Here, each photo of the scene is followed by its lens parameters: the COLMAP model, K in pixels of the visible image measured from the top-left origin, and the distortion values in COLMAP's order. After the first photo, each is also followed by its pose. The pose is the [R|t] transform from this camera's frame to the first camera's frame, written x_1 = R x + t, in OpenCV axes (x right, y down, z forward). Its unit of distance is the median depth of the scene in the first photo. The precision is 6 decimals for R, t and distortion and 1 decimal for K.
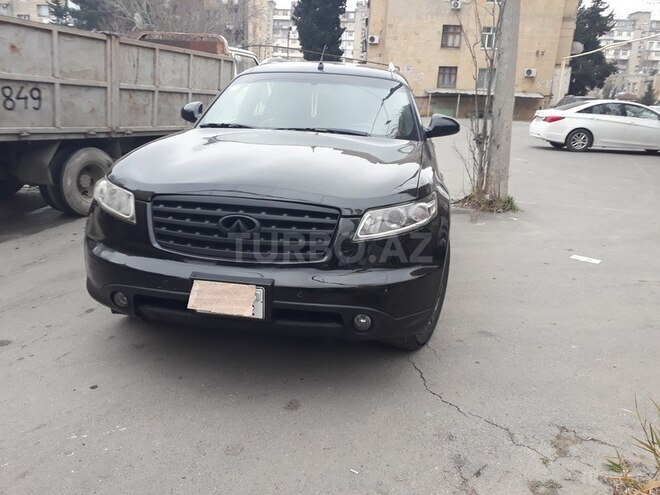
lens RADIAL K [[523.7, 0, 329.7], [0, 523.7, 255.7], [0, 0, 1]] dist [0.003253, 0.000277]
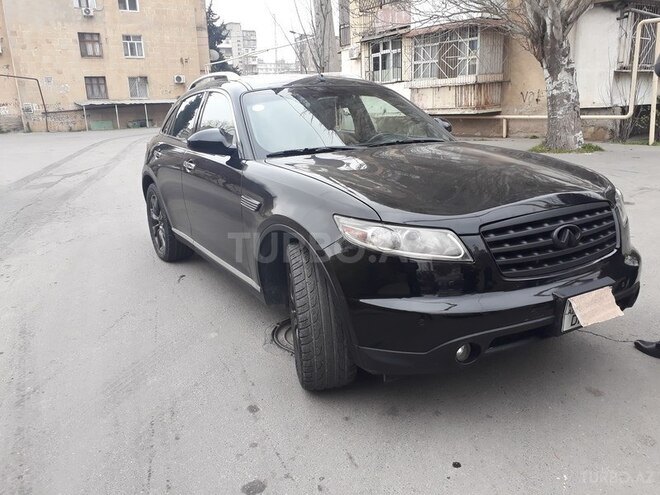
lens RADIAL K [[527.6, 0, 328.2], [0, 527.6, 245.6], [0, 0, 1]] dist [0.006940, -0.000472]
pose [[0.783935, -0.224769, 0.578727, -0.753613], [0.243195, 0.968845, 0.046858, -0.132475], [-0.571229, 0.104010, 0.814174, 0.288097]]
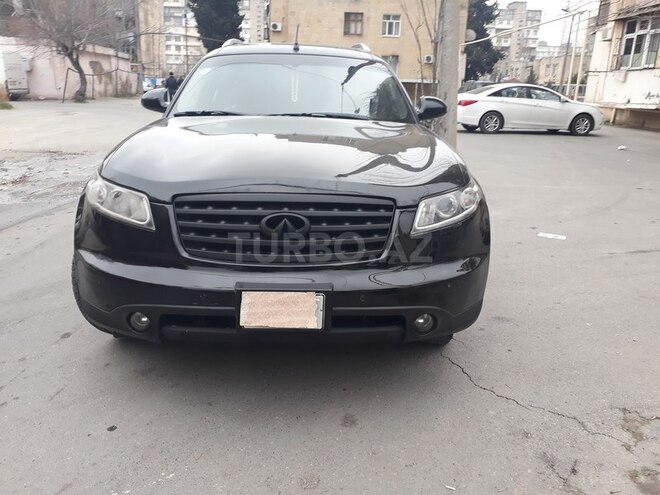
lens RADIAL K [[523.7, 0, 329.7], [0, 523.7, 255.7], [0, 0, 1]] dist [0.003253, 0.000277]
pose [[0.983200, -0.072774, 0.167395, -0.167703], [0.069593, 0.997267, 0.024795, -0.015642], [-0.168742, -0.012729, 0.985578, 0.087289]]
